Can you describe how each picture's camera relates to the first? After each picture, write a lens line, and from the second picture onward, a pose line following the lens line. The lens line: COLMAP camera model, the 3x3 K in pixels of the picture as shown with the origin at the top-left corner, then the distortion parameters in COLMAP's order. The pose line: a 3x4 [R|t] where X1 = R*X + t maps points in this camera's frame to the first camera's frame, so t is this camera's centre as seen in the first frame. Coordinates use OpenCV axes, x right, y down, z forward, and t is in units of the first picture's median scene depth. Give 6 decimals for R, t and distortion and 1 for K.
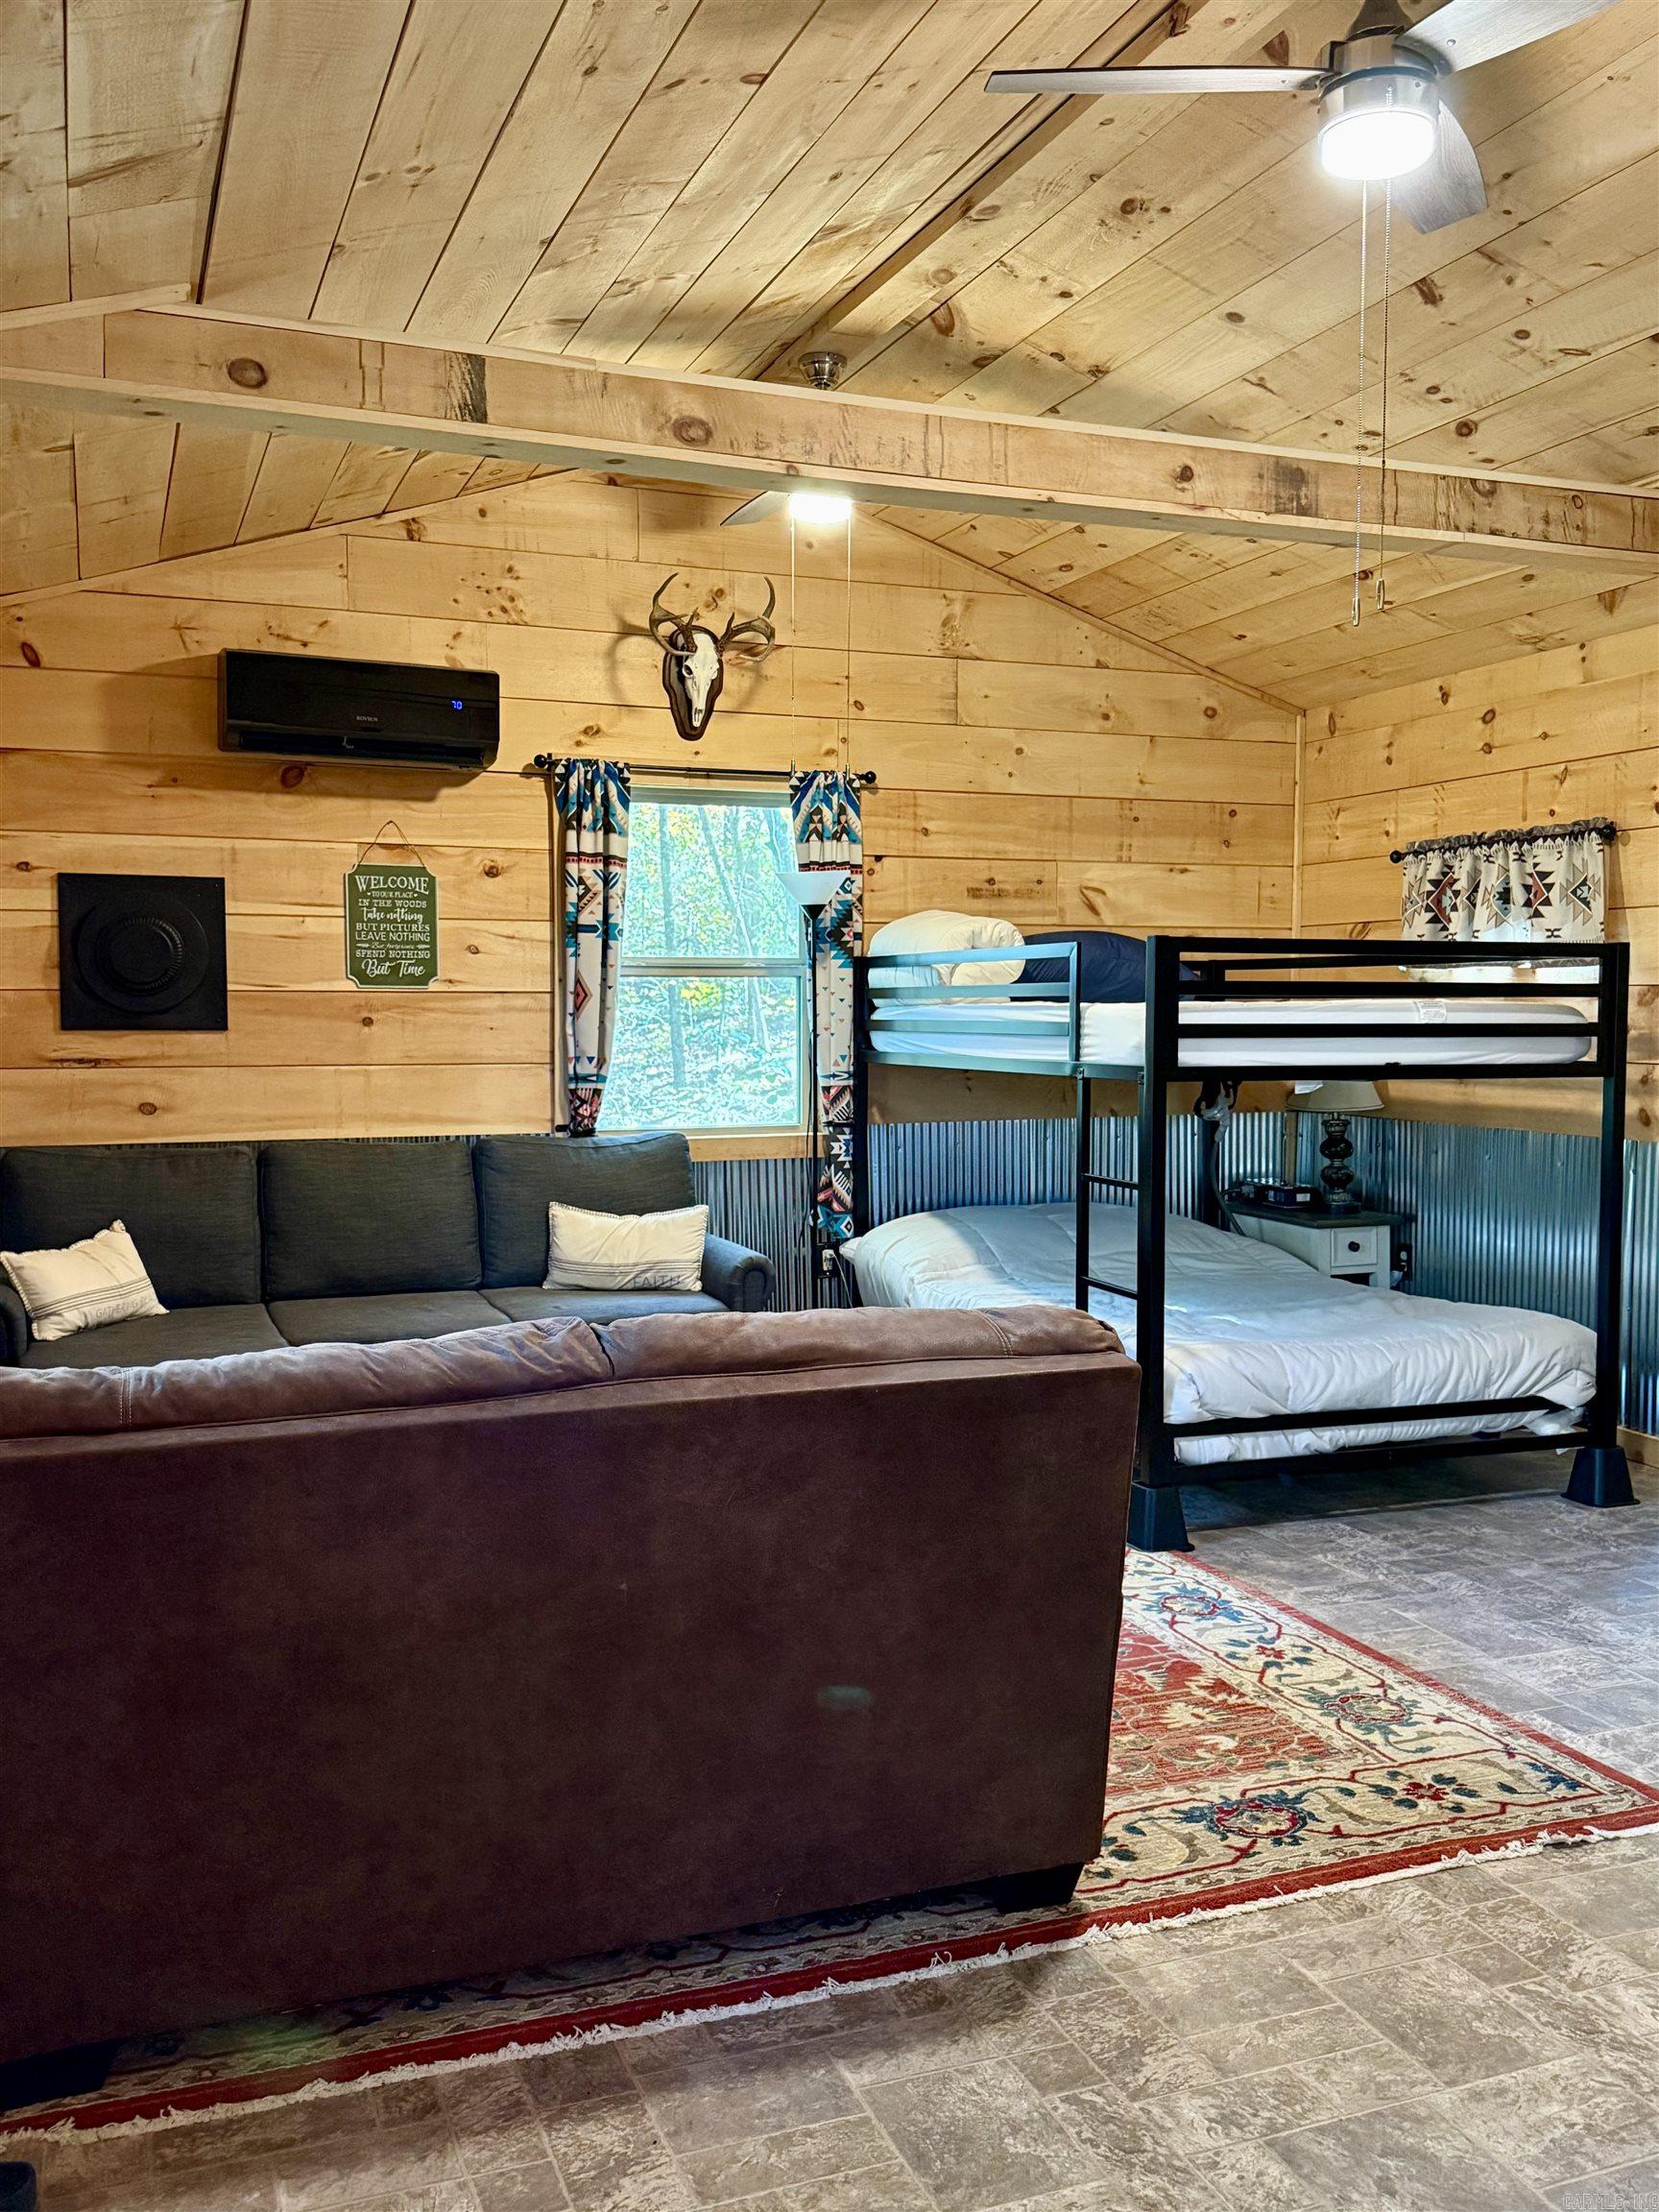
lens RADIAL K [[1899.4, 0, 829.5], [0, 1899.4, 1106.0], [0, 0, 1]] dist [0.180358, -0.413719]
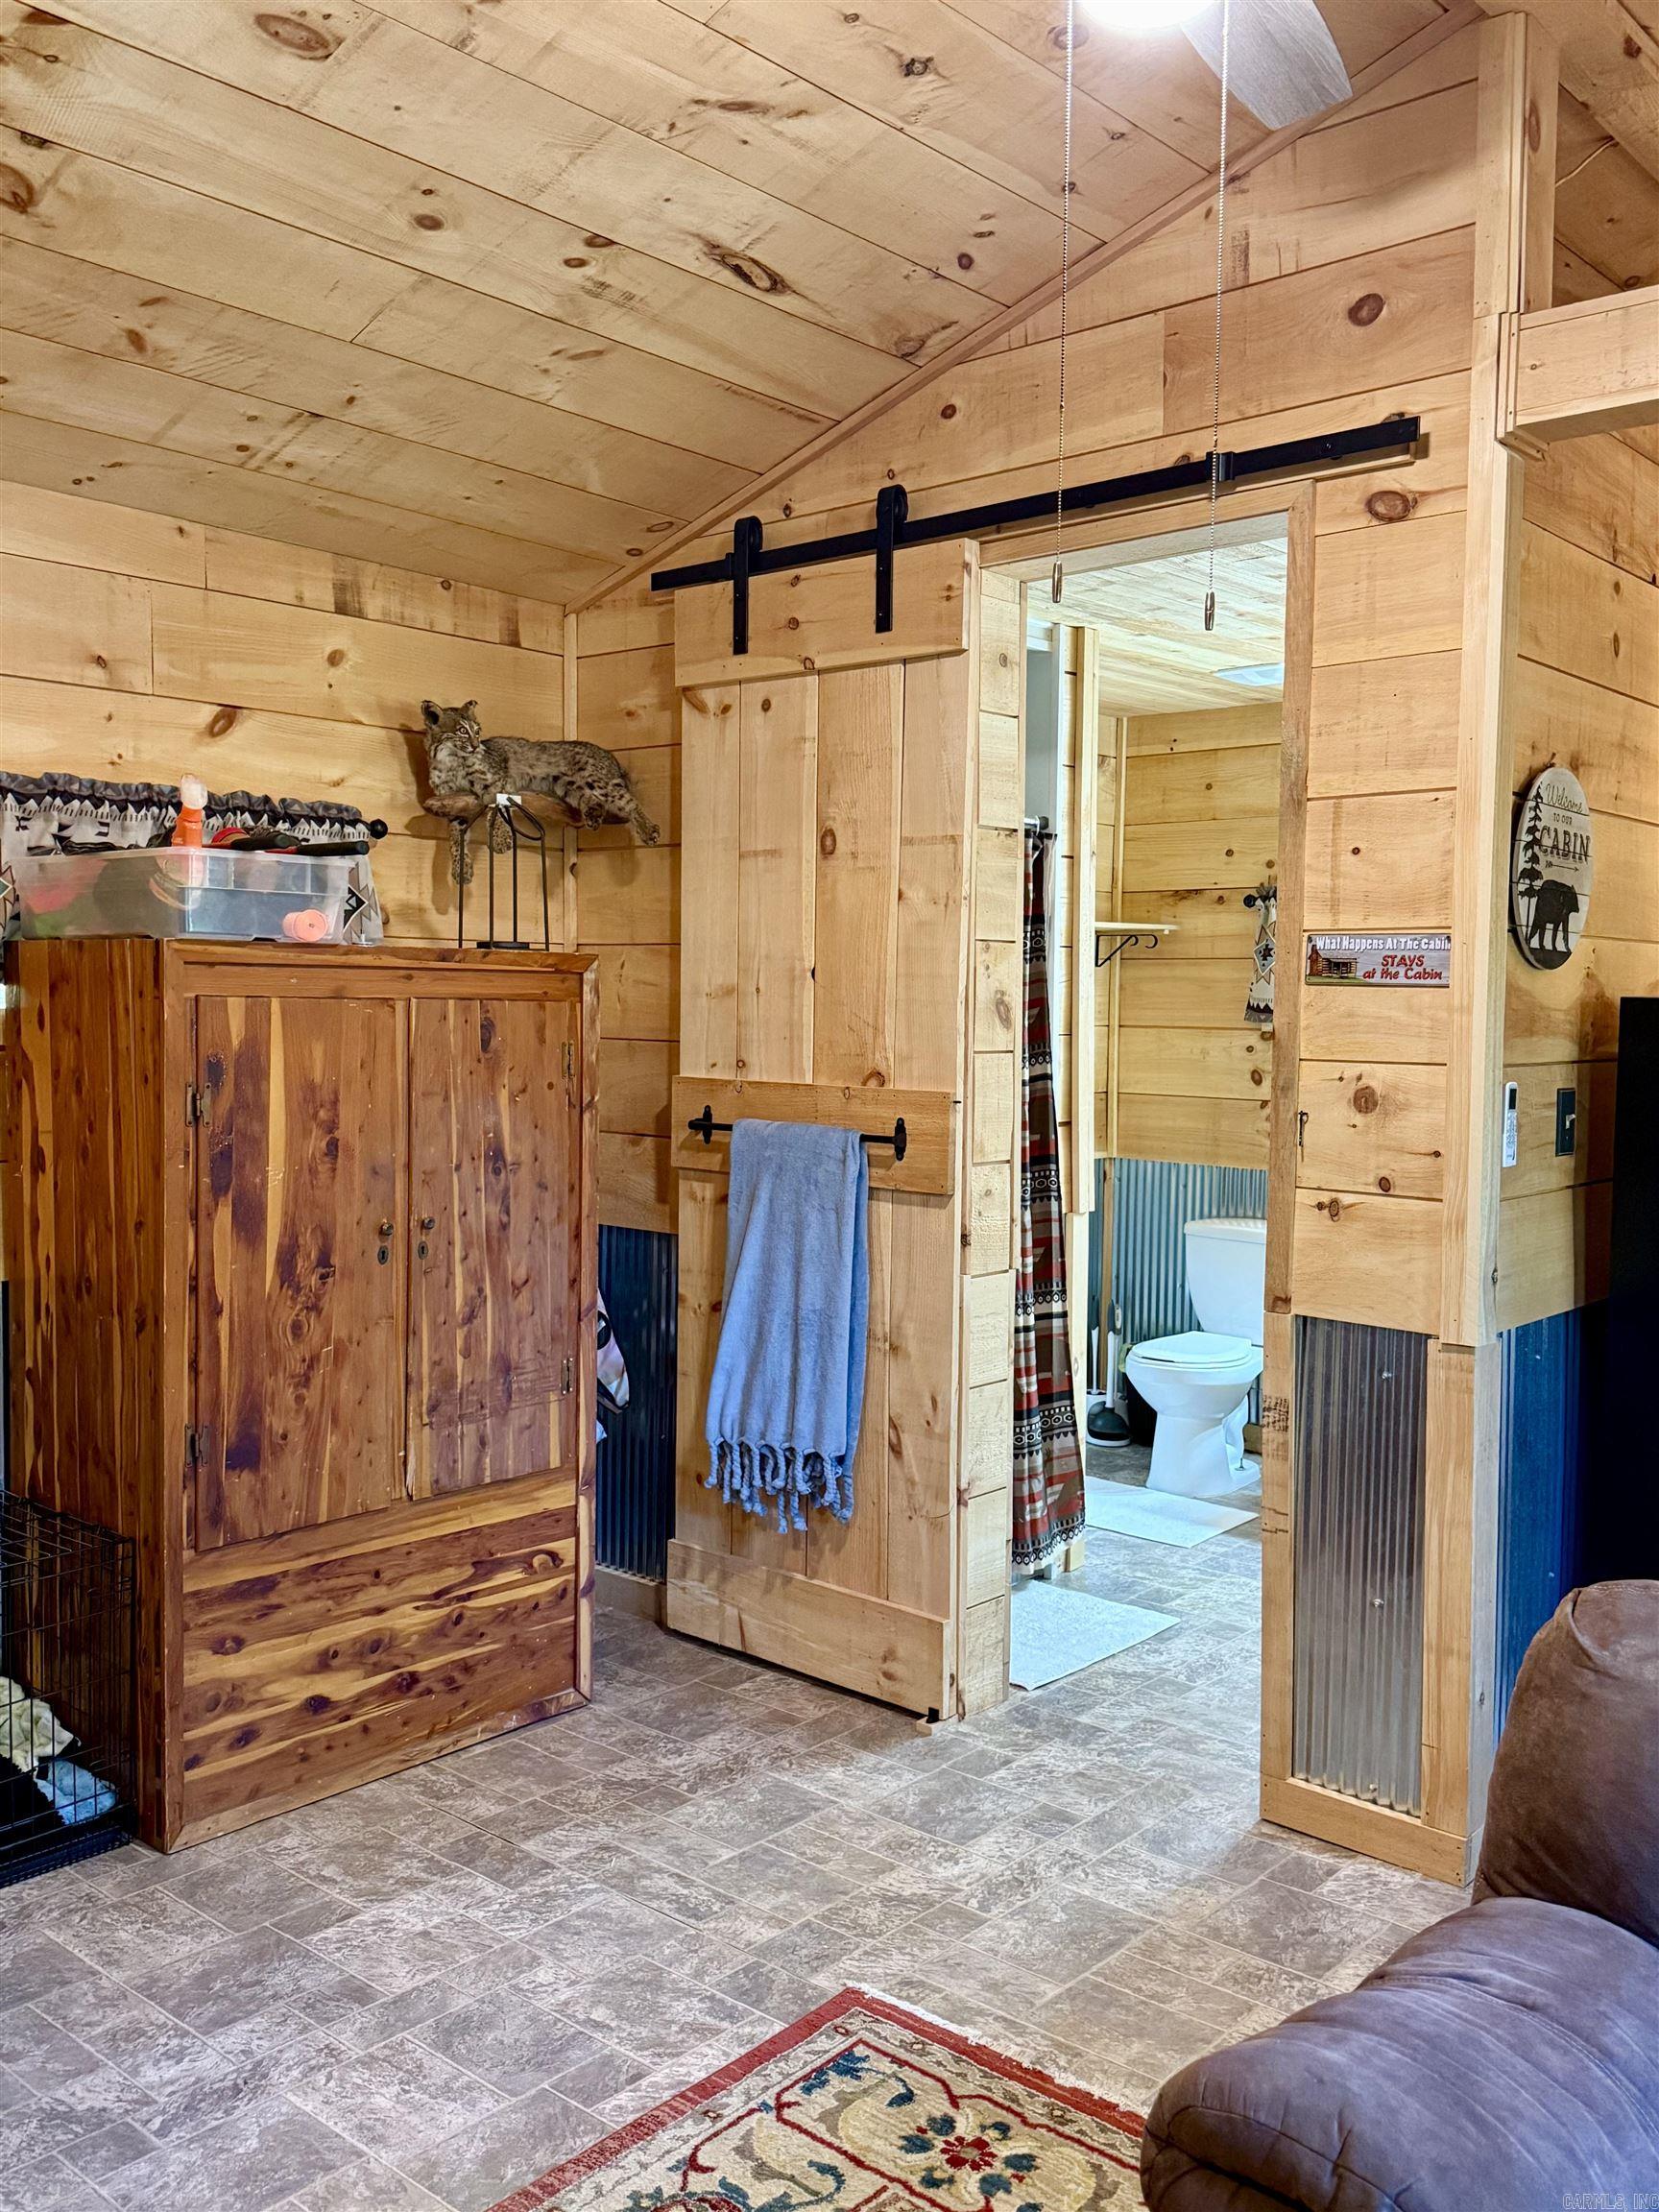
lens RADIAL K [[1878.2, 0, 829.5], [0, 1878.2, 1106.0], [0, 0, 1]] dist [0.002481, 0.001872]
pose [[-0.451856, -0.057390, 0.890243, -0.179246], [0.041731, 0.995476, 0.085355, -0.072505], [-0.891114, 0.075719, -0.447417, 0.795292]]
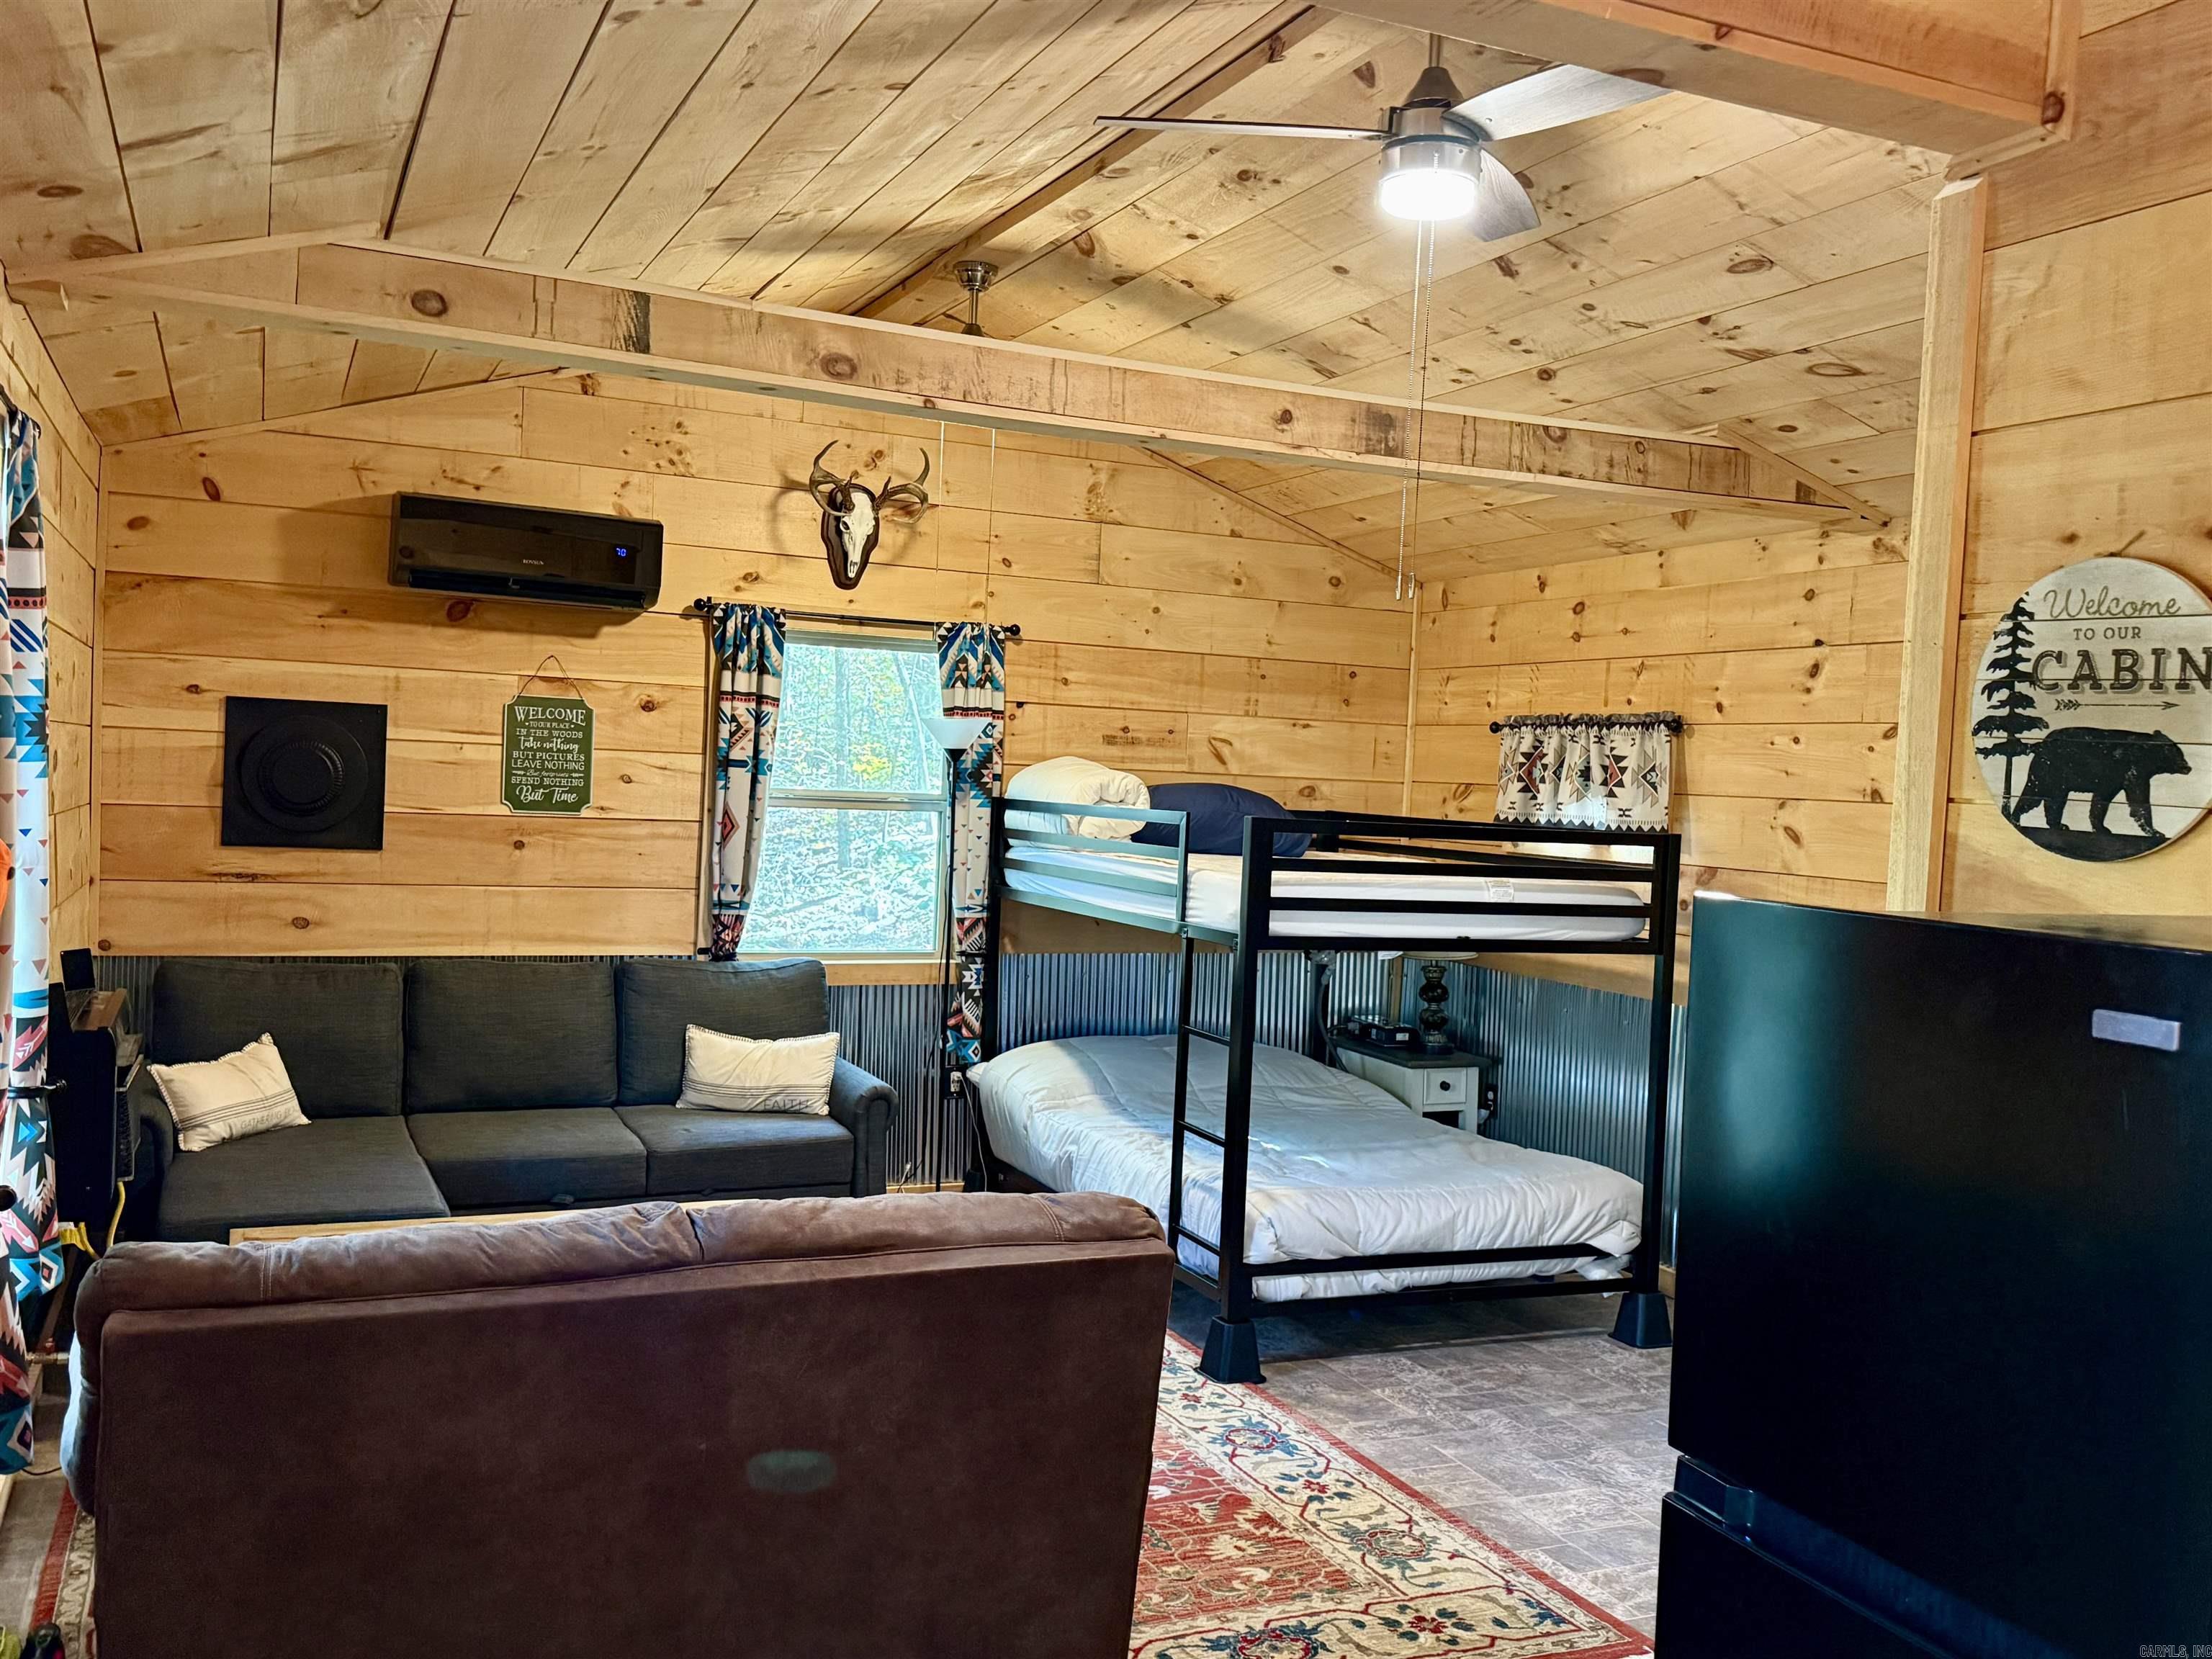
lens RADIAL K [[1899.4, 0, 1118.2], [0, 1899.4, 824.9], [0, 0, 1]] dist [0.180358, -0.413719]
pose [[0.997354, 0.042965, 0.058637, 0.024607], [-0.041487, 0.998795, -0.026200, -0.043719], [-0.059692, 0.023698, 0.997935, -0.073991]]
